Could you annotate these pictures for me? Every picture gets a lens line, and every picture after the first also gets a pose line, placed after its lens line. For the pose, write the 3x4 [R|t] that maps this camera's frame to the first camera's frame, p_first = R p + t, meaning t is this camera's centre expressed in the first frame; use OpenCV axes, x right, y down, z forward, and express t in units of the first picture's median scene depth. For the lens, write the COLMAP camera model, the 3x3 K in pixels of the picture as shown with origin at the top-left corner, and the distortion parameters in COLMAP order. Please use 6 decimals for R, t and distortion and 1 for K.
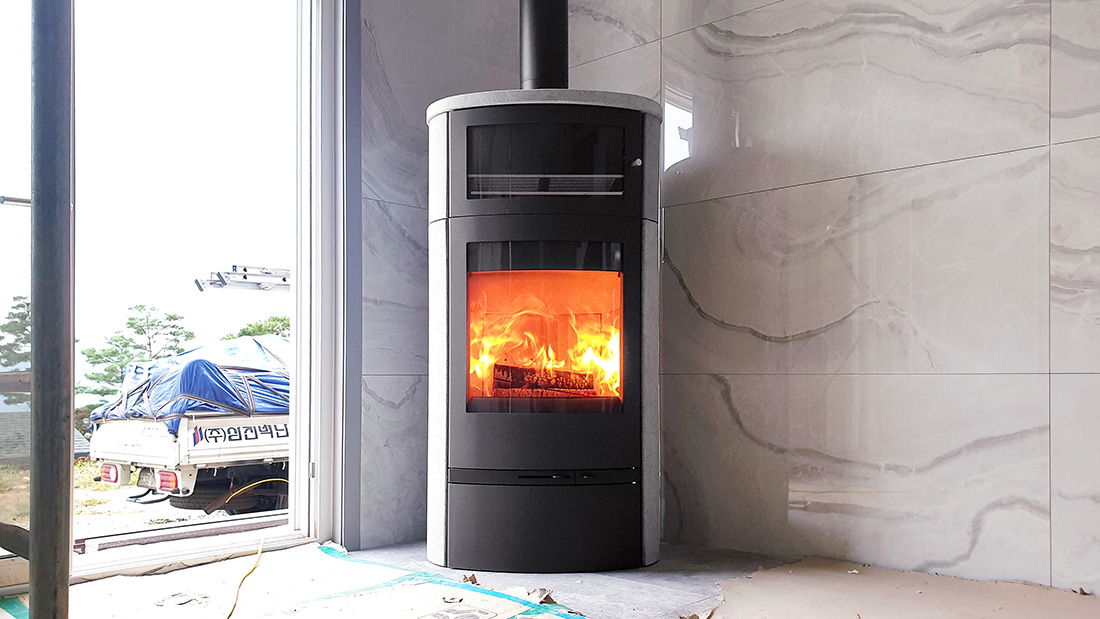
lens RADIAL K [[806.4, 0, 543.4], [0, 806.4, 355.6], [0, 0, 1]] dist [0.004830, 0.005461]
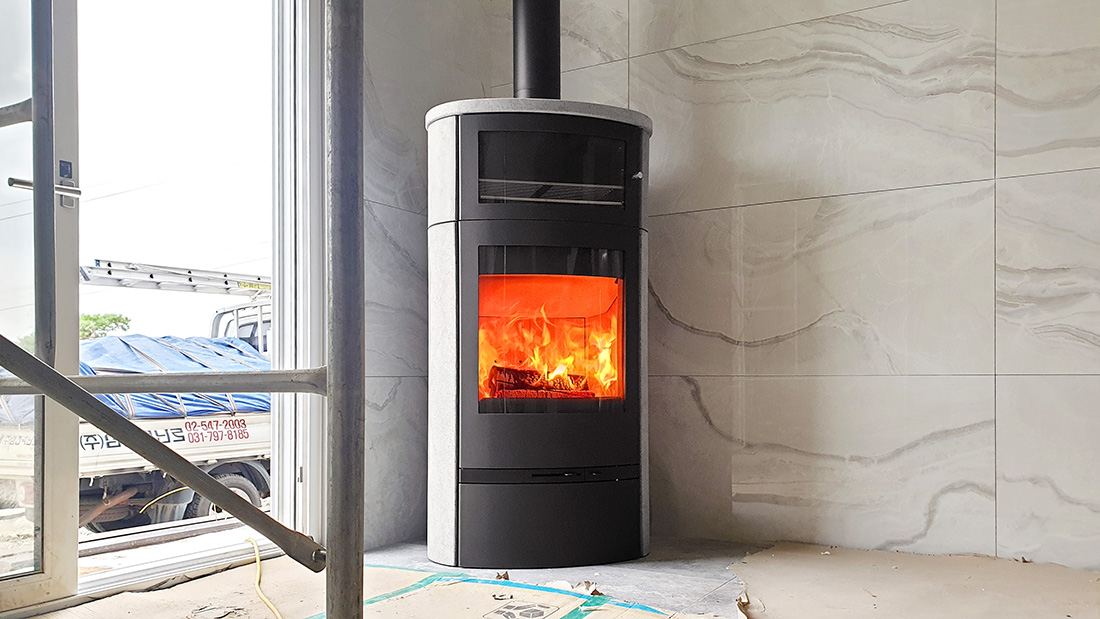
lens RADIAL K [[791.1, 0, 550.4], [0, 791.1, 358.3], [0, 0, 1]] dist [0.001023, 0.002465]
pose [[0.980290, 0.003753, 0.197530, -0.191345], [-0.003786, 0.999993, -0.000211, 0.001106], [-0.197529, -0.000541, 0.980297, 0.006981]]
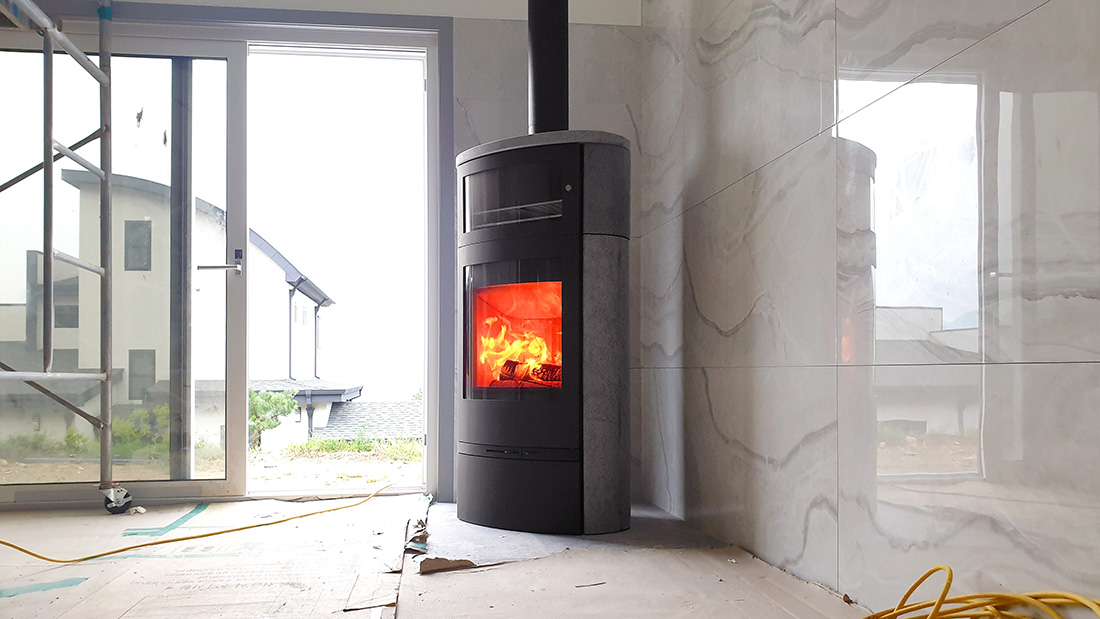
lens RADIAL K [[792.8, 0, 563.7], [0, 792.8, 338.0], [0, 0, 1]] dist [0.006304, 0.001198]
pose [[0.820561, -0.027142, -0.570913, 0.747820], [0.019823, 0.999622, -0.019031, 0.000759], [0.571214, 0.004298, 0.820790, 0.050228]]
